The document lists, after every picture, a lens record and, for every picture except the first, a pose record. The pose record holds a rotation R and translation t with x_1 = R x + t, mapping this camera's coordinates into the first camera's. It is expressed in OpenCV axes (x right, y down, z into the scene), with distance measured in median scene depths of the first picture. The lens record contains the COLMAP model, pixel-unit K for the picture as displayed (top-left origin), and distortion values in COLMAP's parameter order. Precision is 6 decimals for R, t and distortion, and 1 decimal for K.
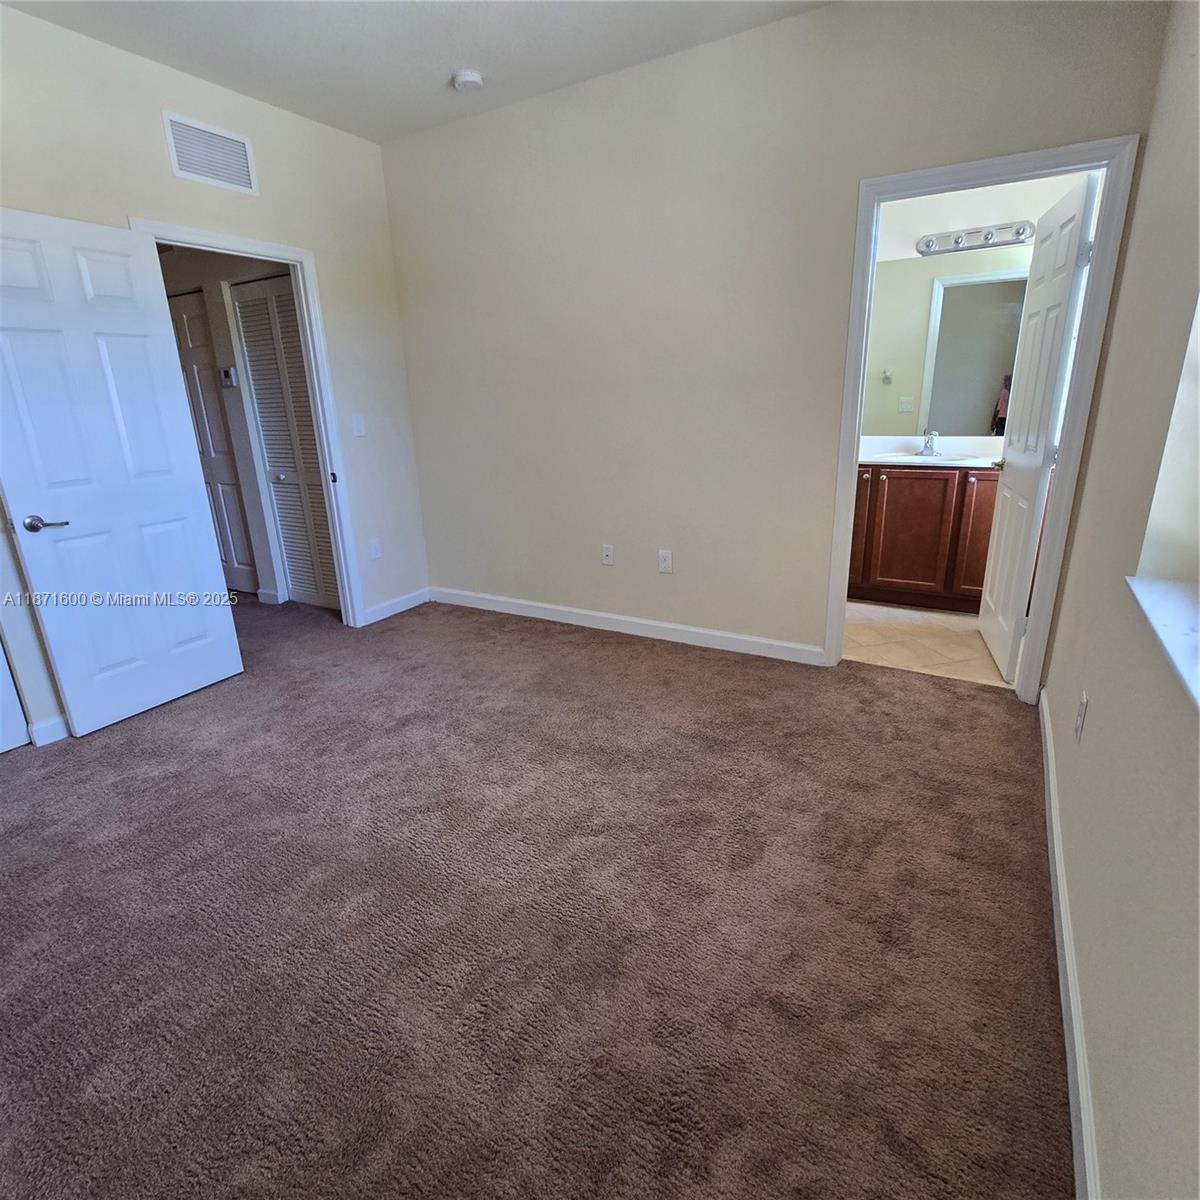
lens RADIAL K [[659.2, 0, 600.0], [0, 659.2, 600.0], [0, 0, 1]] dist [-0.000311, 0.000211]
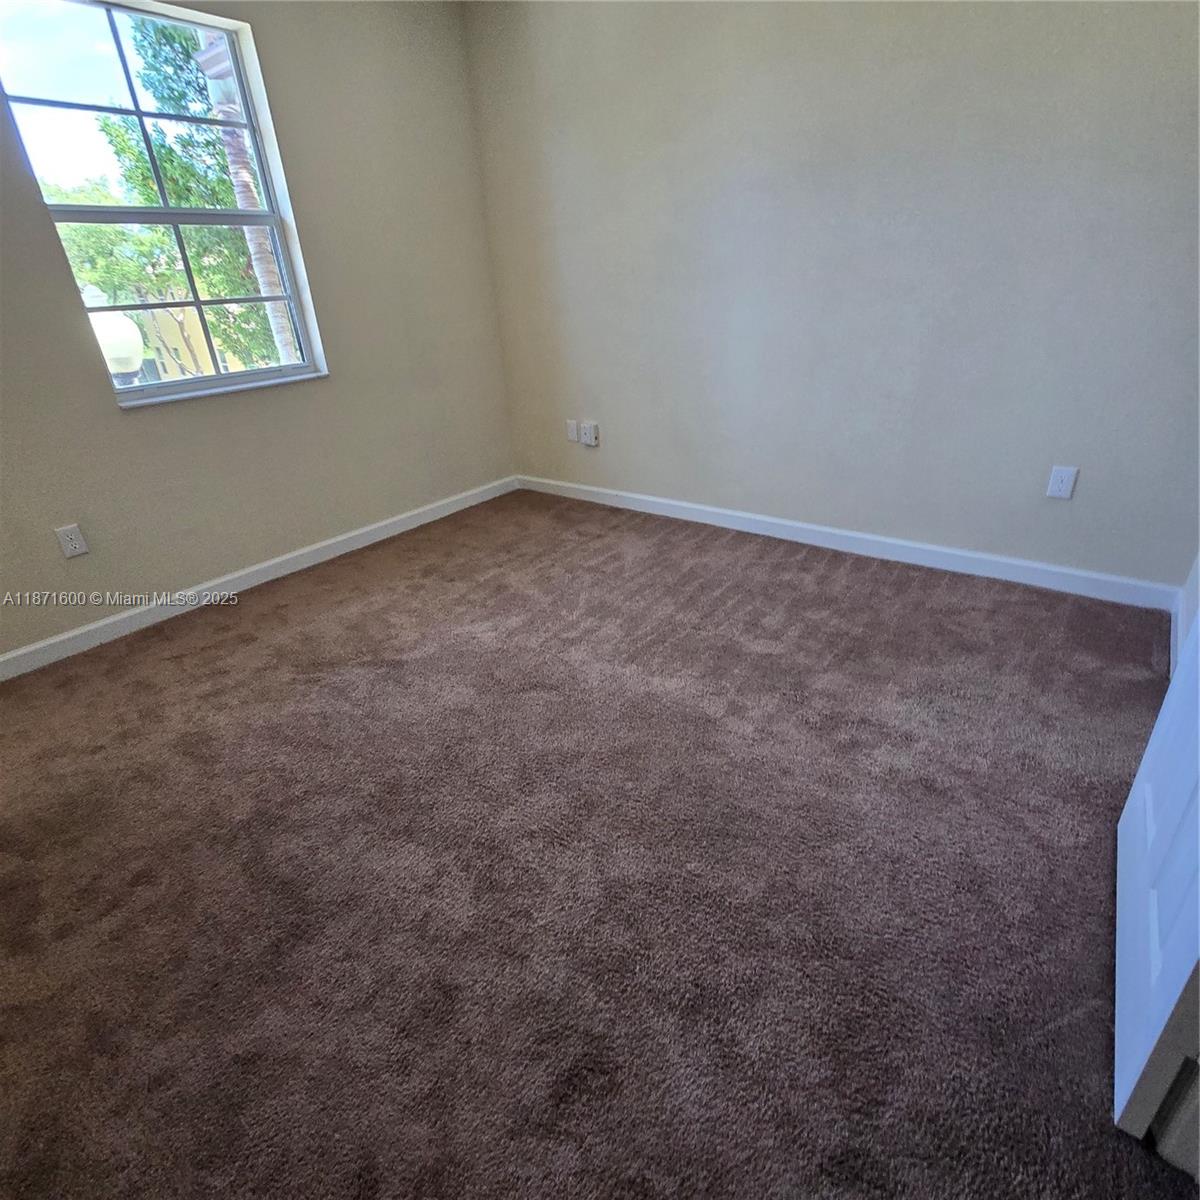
lens RADIAL K [[659.2, 0, 600.0], [0, 659.2, 600.0], [0, 0, 1]] dist [-0.000311, 0.000211]
pose [[-0.987813, 0.024217, 0.153752, -0.459391], [0.124335, 0.717019, 0.685875, -0.409804], [-0.093633, 0.696633, -0.711292, 1.393403]]
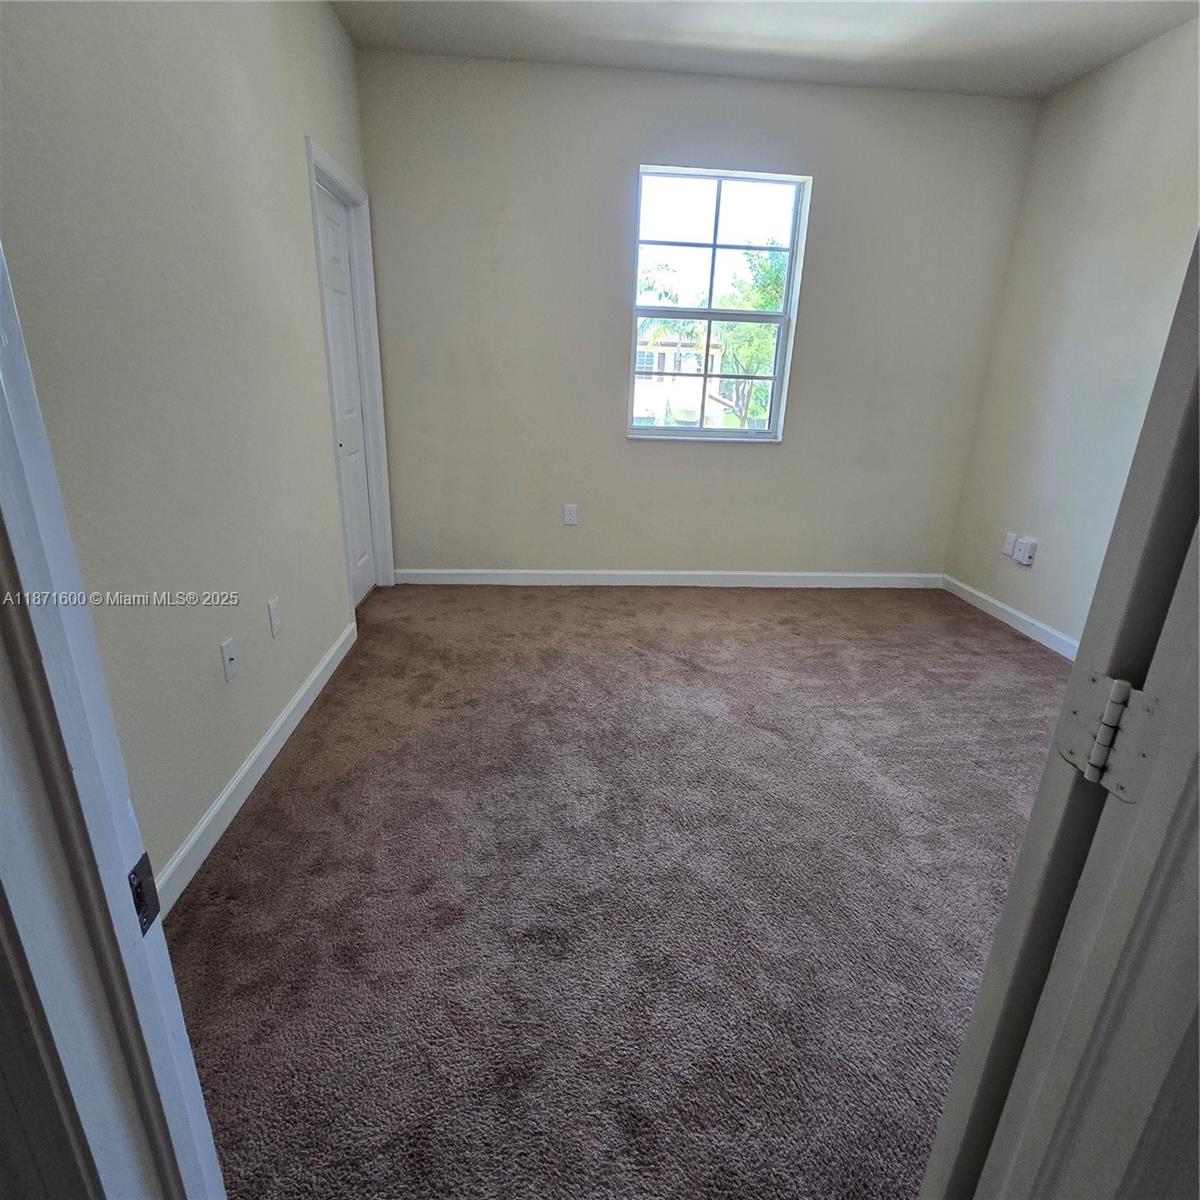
lens RADIAL K [[659.2, 0, 600.0], [0, 659.2, 600.0], [0, 0, 1]] dist [-0.000311, 0.000211]
pose [[-0.580290, -0.255051, 0.773442, -0.782522], [0.232809, 0.858116, 0.457643, -0.395700], [-0.780425, 0.445630, -0.438578, 1.392378]]
